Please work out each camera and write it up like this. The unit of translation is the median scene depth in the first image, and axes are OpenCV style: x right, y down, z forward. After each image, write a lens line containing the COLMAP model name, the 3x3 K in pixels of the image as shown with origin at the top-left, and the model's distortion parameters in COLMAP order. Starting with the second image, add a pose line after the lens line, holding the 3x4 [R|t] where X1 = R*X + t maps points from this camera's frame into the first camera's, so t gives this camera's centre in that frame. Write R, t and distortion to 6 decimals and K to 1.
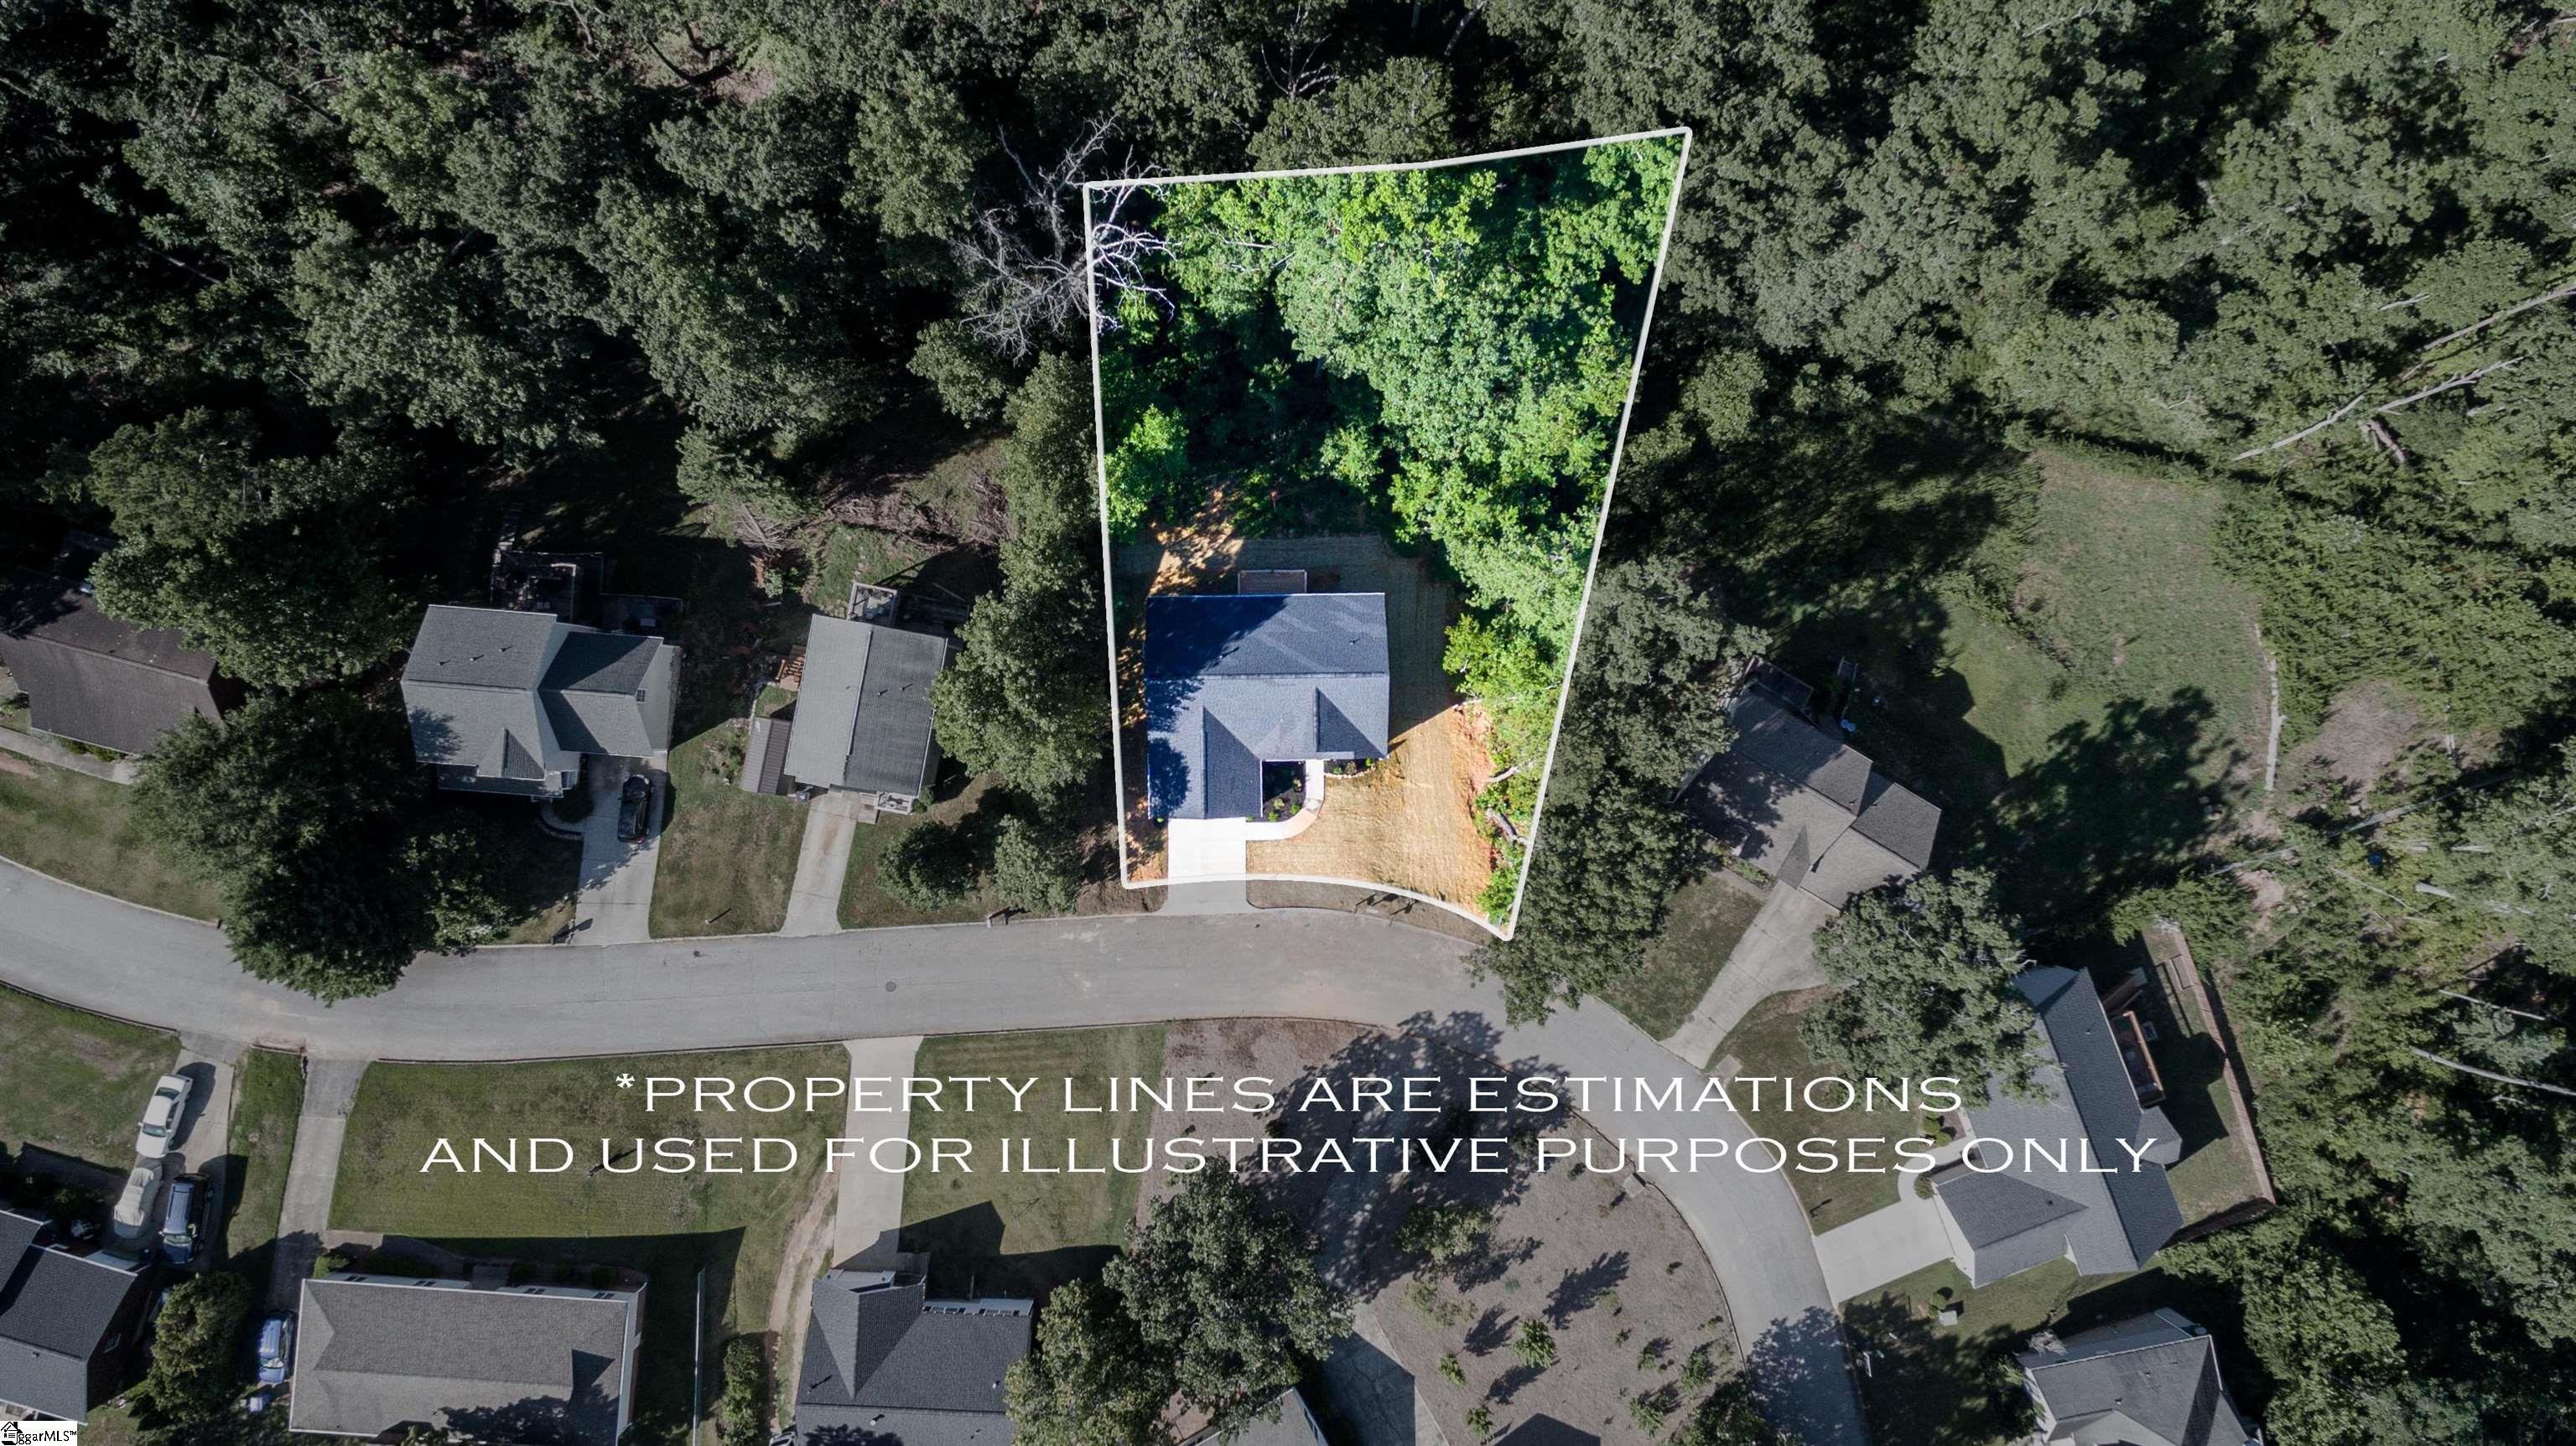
lens RADIAL K [[1628.5, 0, 1255.7], [0, 1628.5, 702.1], [0, 0, 1]] dist [-0.266954, 0.194950]
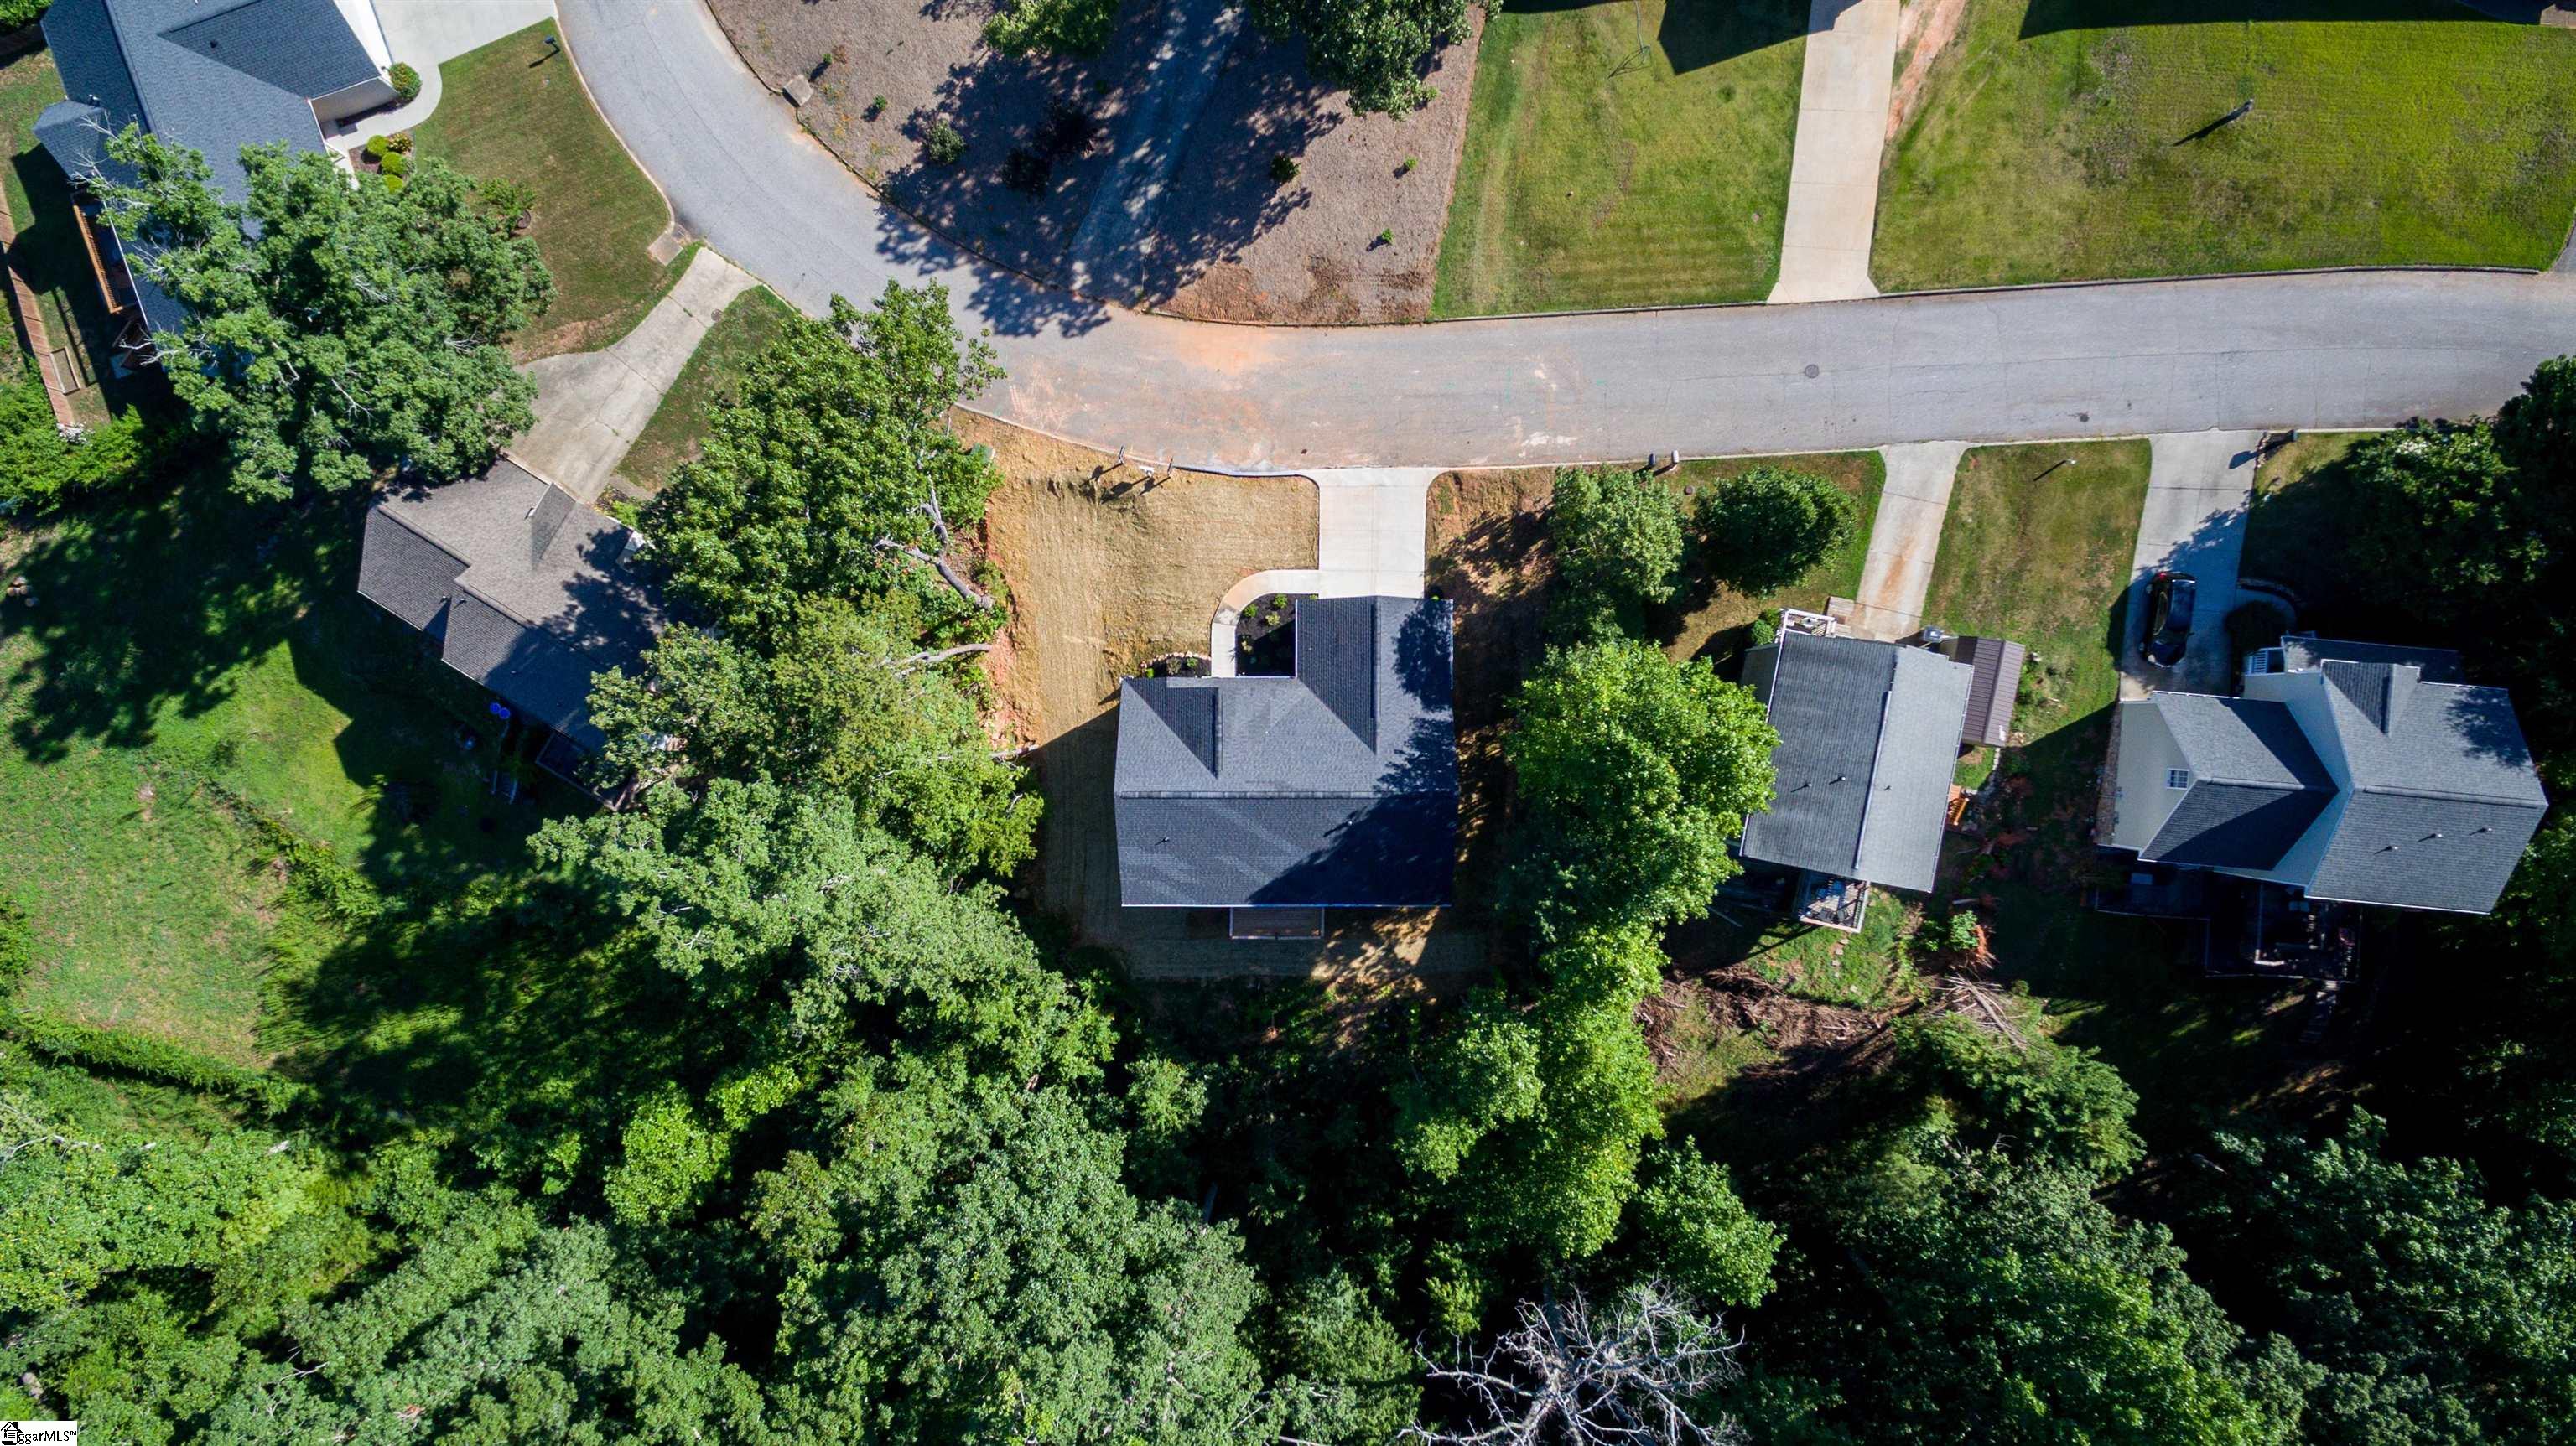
lens RADIAL K [[1500.9, 0, 1280.9], [0, 1500.9, 698.8], [0, 0, 1]] dist [-0.105191, 0.076641]
pose [[-0.999818, -0.015066, 0.011747, 0.002095], [0.015412, -0.999431, 0.030004, 0.006020], [0.011288, 0.030179, 0.999481, 0.330908]]
